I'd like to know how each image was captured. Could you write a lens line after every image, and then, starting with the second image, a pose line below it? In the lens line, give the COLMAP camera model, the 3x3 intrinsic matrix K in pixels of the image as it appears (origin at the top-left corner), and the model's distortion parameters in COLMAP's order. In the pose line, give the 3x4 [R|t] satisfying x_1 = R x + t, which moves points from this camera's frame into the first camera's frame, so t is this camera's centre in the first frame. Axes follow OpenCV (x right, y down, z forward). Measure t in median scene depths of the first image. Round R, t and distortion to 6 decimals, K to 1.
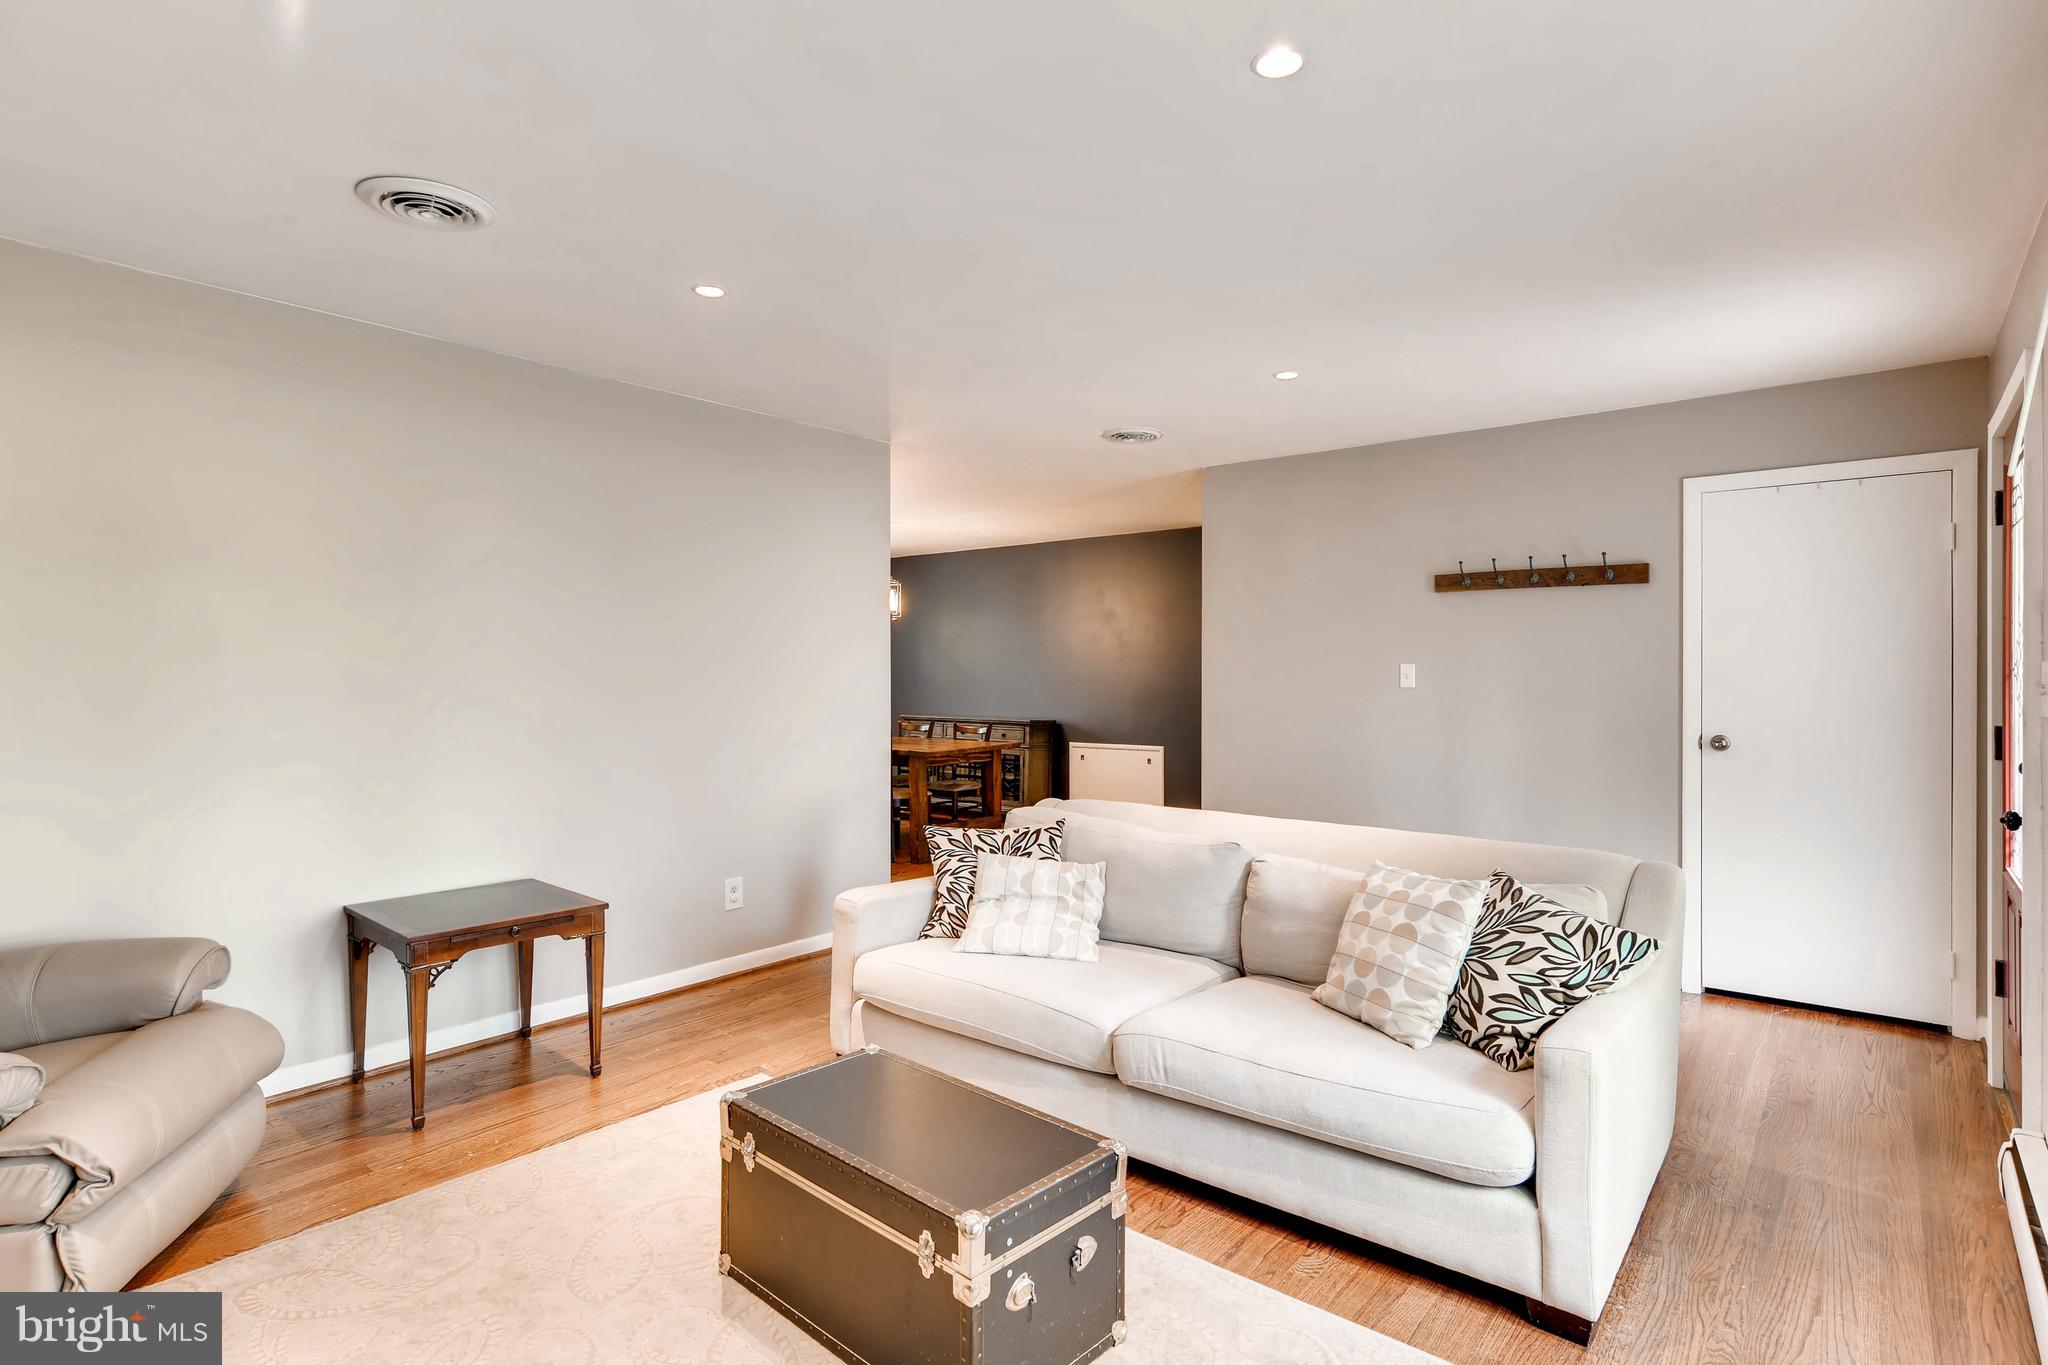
lens RADIAL K [[1037.2, 0, 1019.6], [0, 1037.2, 675.5], [0, 0, 1]] dist [0.001452, 0.000516]
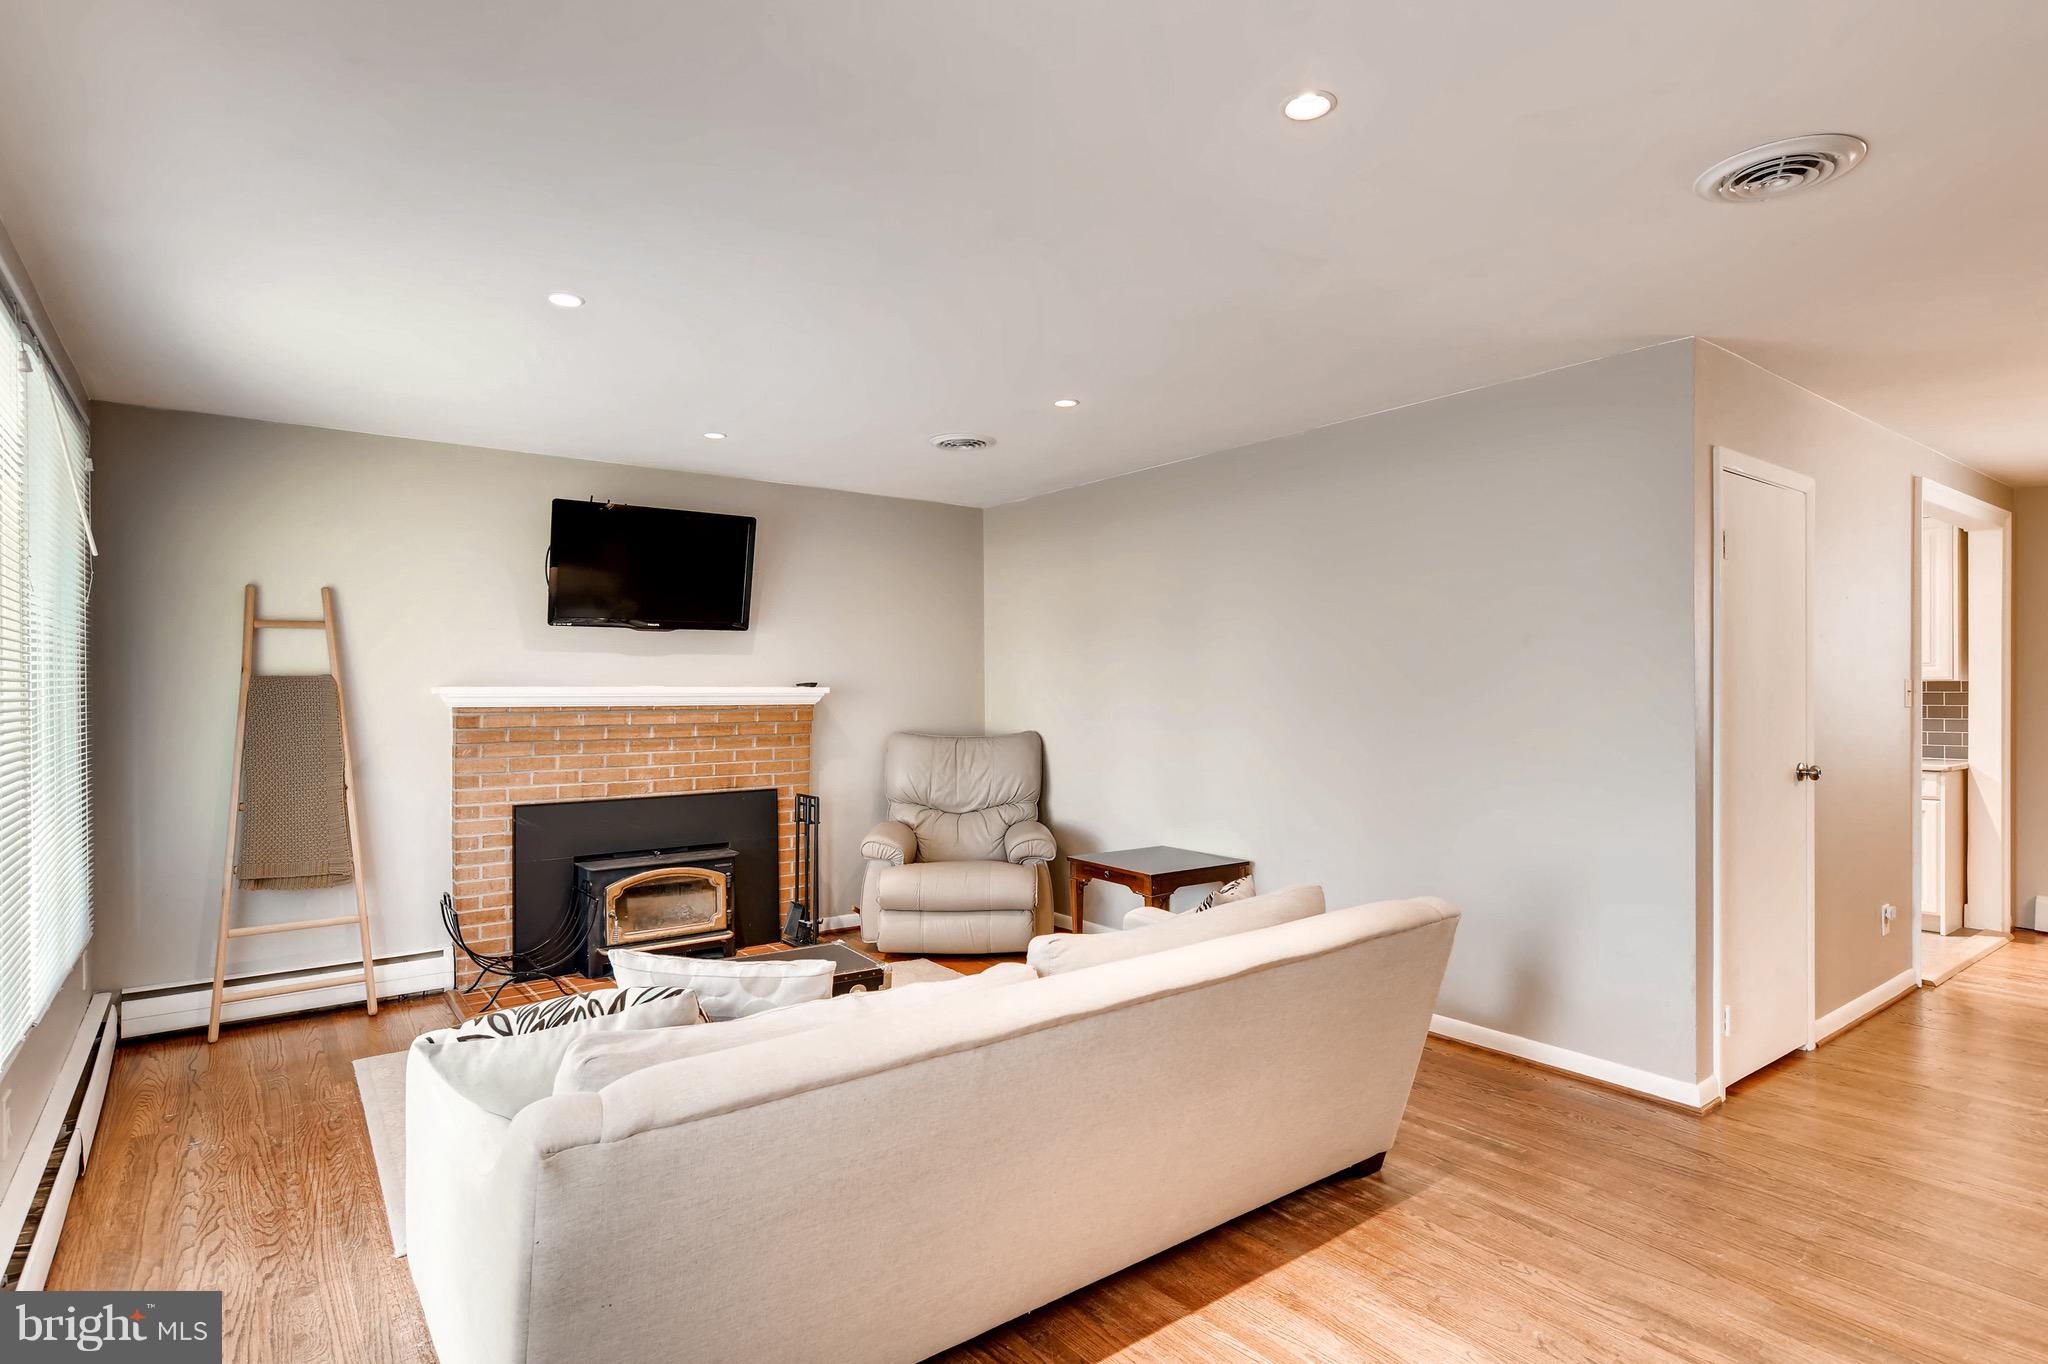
lens RADIAL K [[1057.0, 0, 1028.2], [0, 1057.0, 675.0], [0, 0, 1]] dist [-0.005316, -0.000448]
pose [[-0.229543, -0.013290, -0.973208, 0.876622], [-0.013377, 0.999855, -0.010499, -0.011016], [0.973207, 0.010609, -0.229687, 1.097511]]
